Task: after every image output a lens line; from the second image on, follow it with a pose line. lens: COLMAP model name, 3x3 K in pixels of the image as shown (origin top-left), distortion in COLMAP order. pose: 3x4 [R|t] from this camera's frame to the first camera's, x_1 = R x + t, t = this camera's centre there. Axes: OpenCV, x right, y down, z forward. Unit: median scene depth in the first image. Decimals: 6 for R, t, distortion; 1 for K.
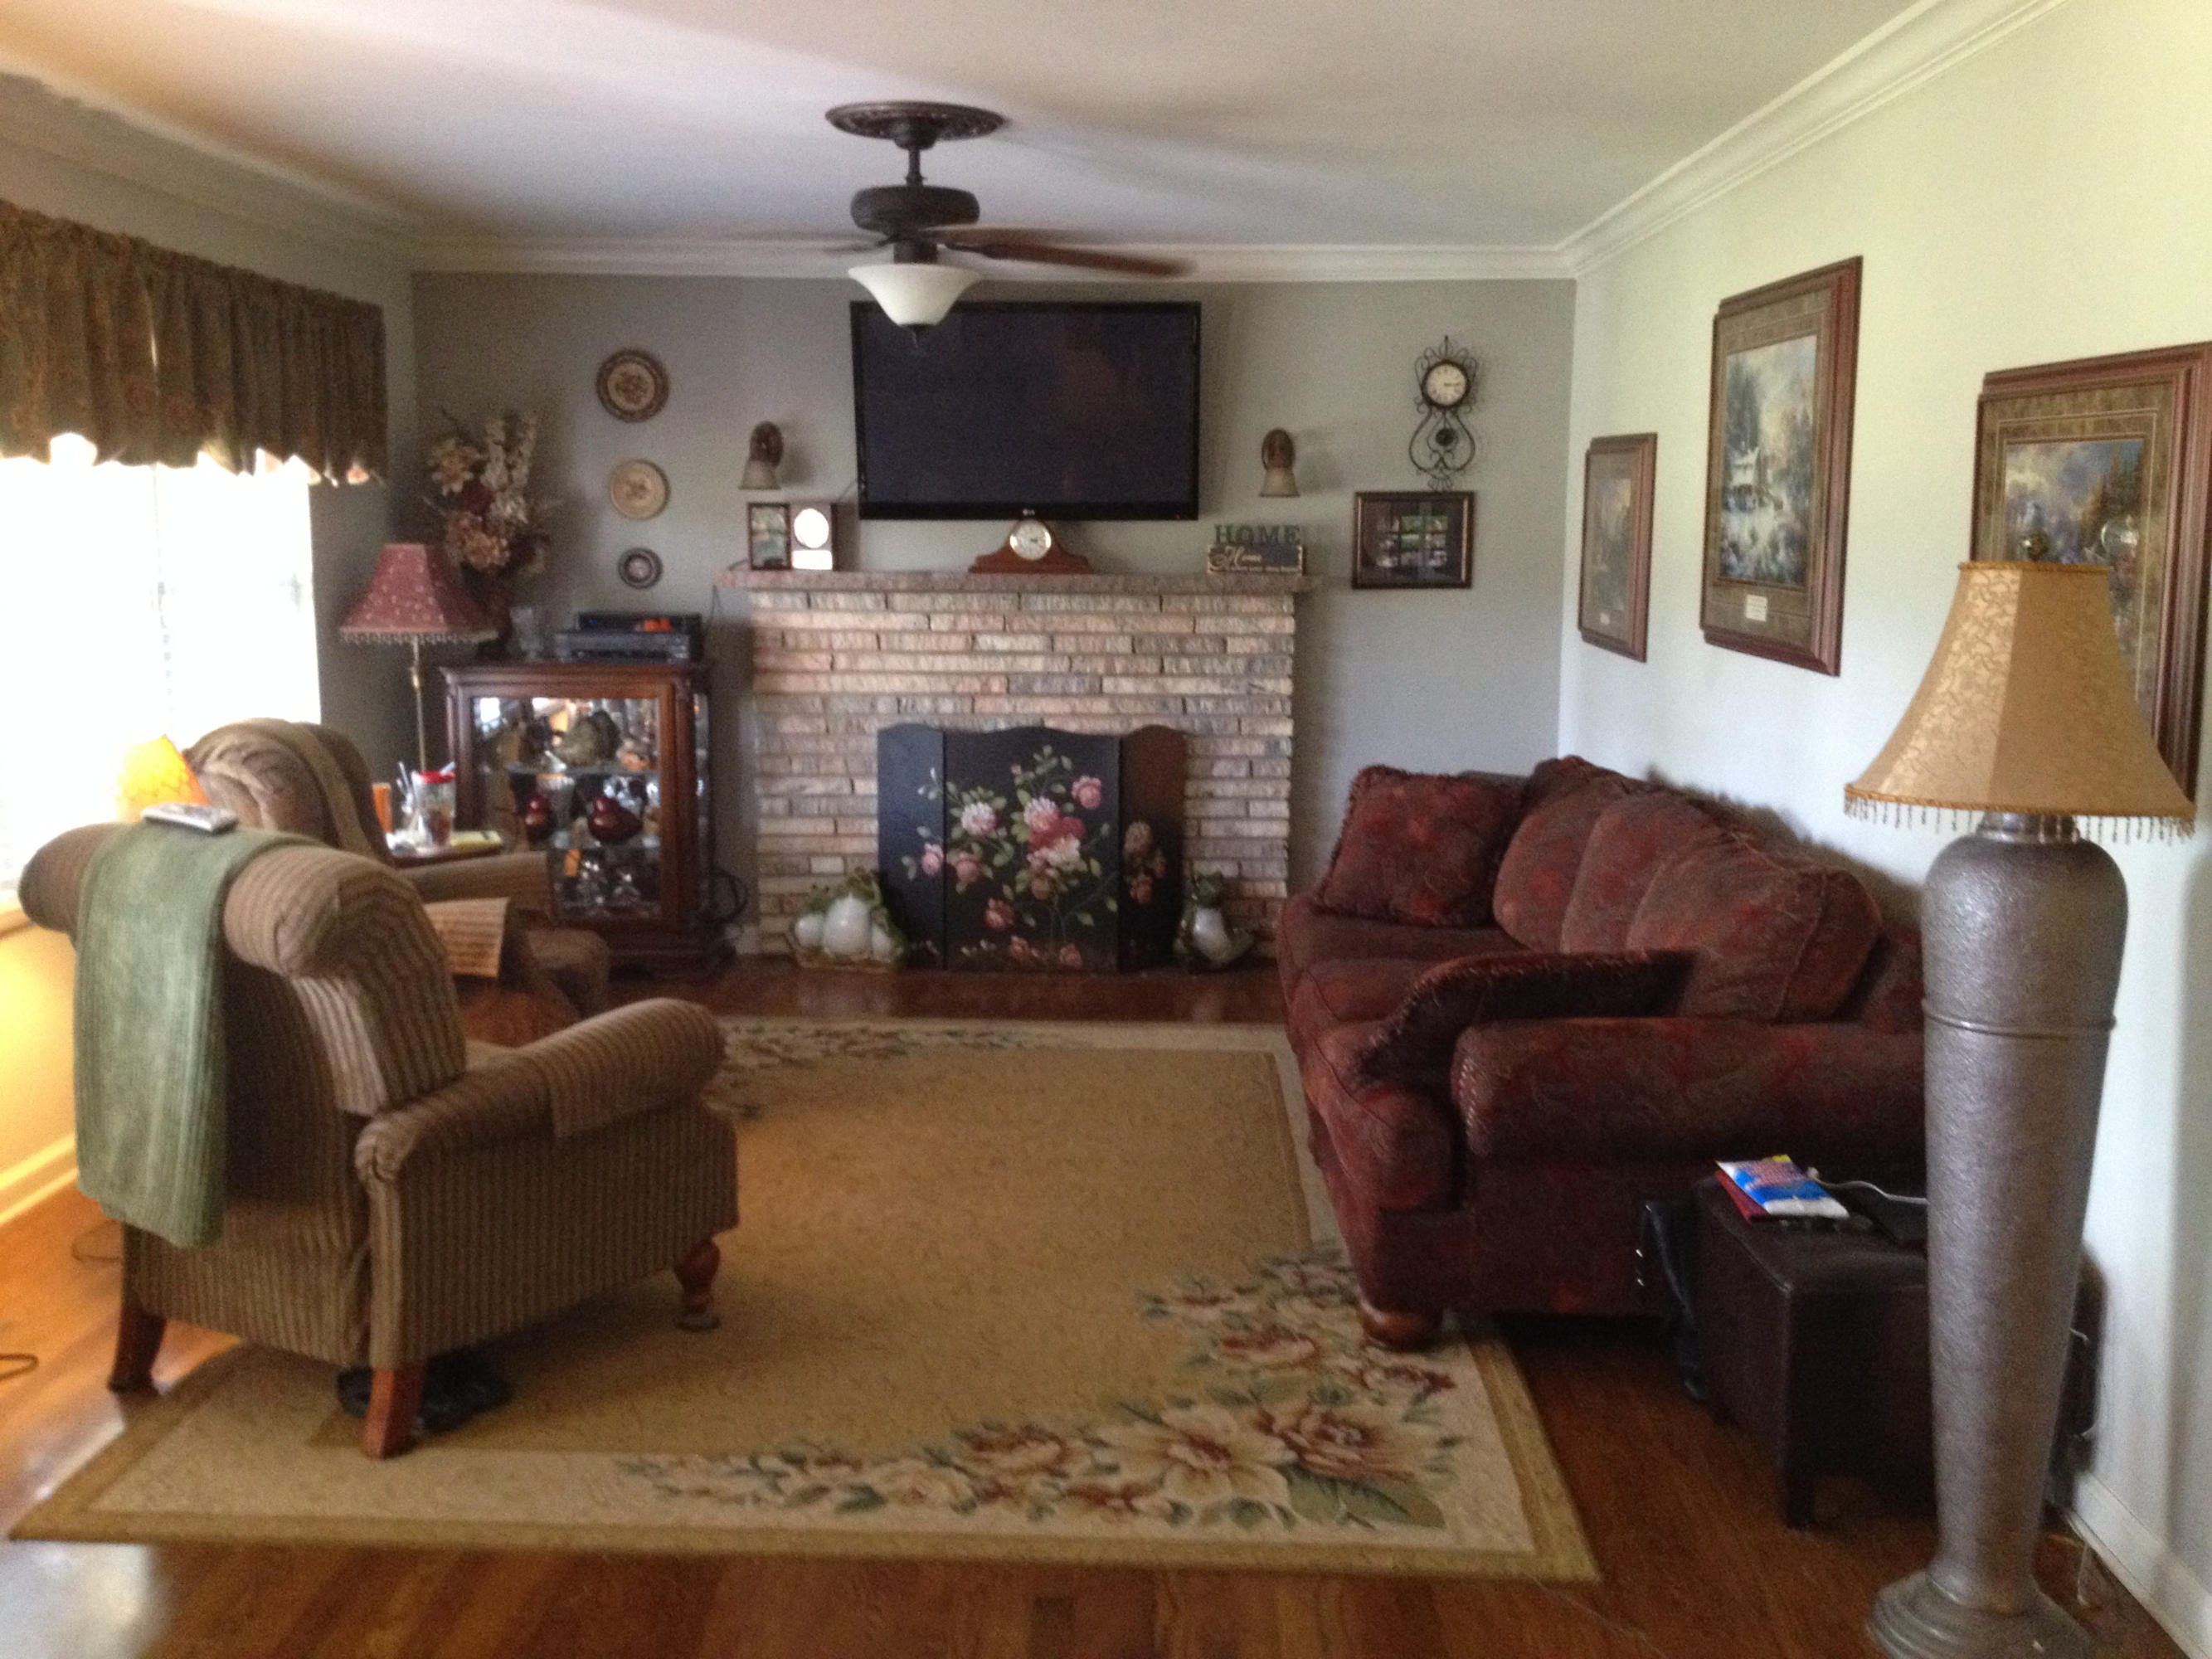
lens RADIAL K [[2080.9, 0, 1115.9], [0, 2080.9, 817.7], [0, 0, 1]] dist [0.192359, -0.506092]
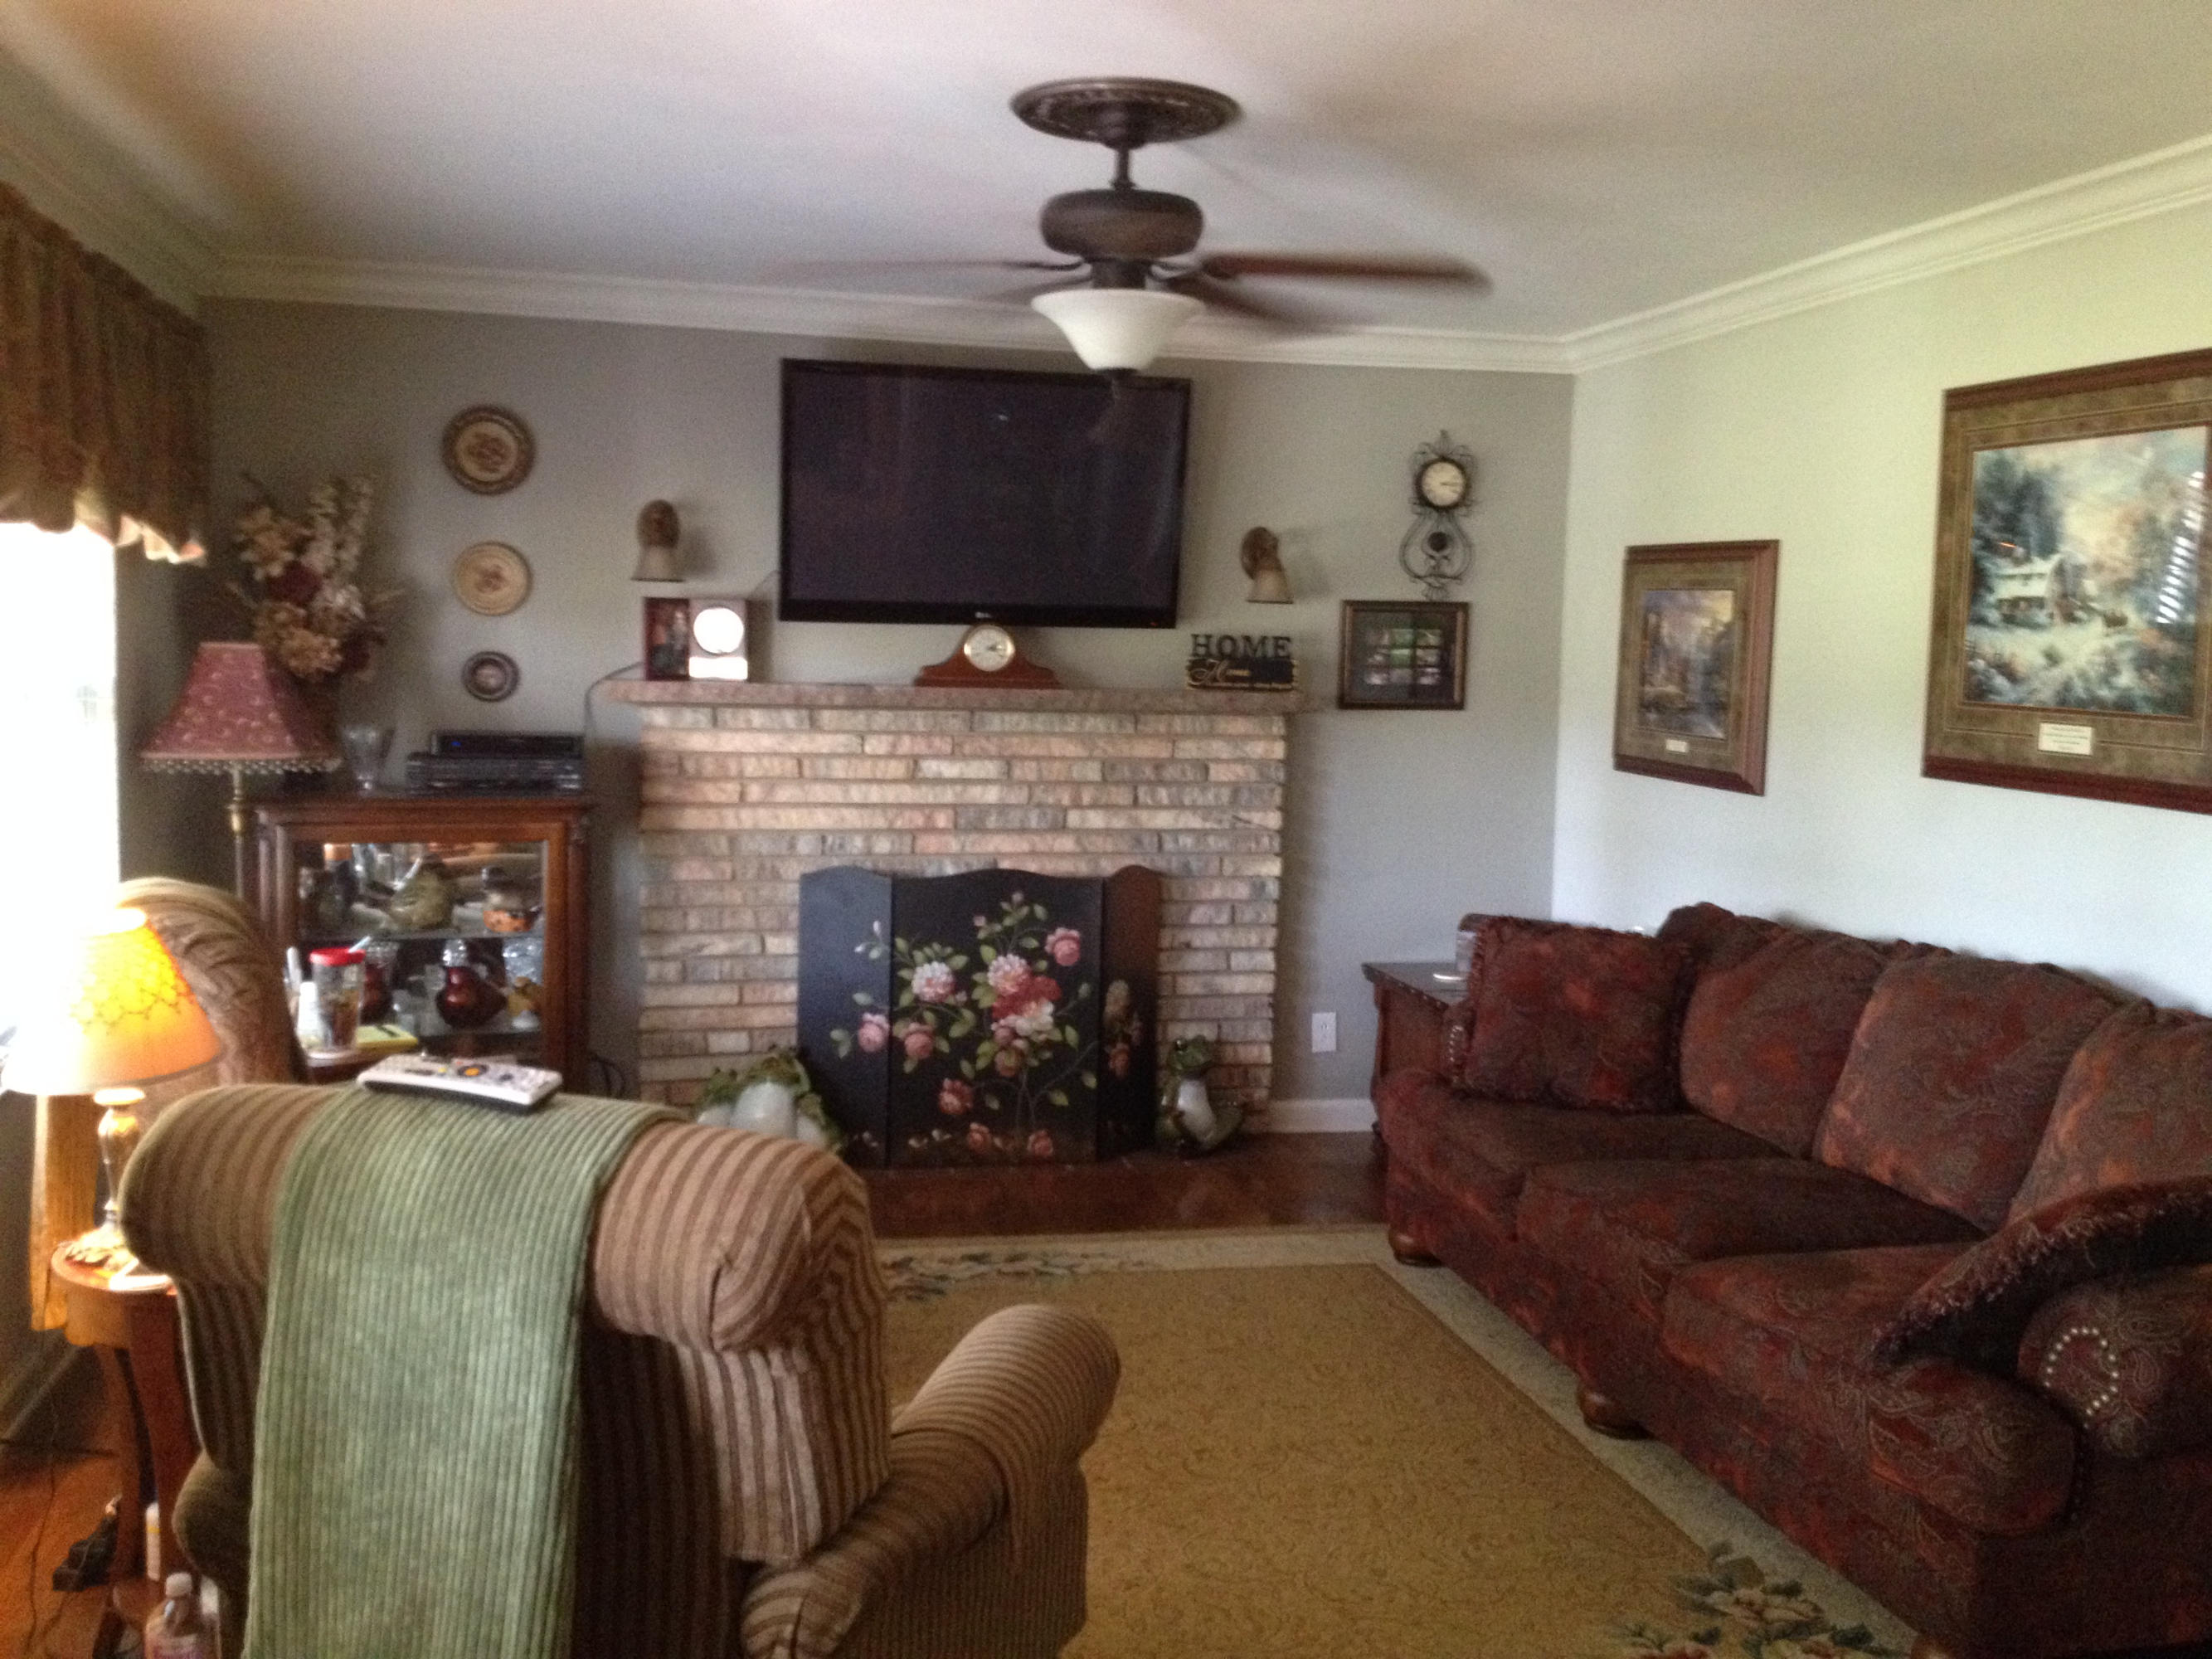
lens RADIAL K [[2080.9, 0, 1115.9], [0, 2080.9, 817.7], [0, 0, 1]] dist [0.192359, -0.506092]
pose [[0.971313, -0.004242, 0.237768, -0.189675], [0.017182, 0.998480, -0.052377, -0.019442], [-0.237184, 0.054960, 0.969909, 0.173852]]
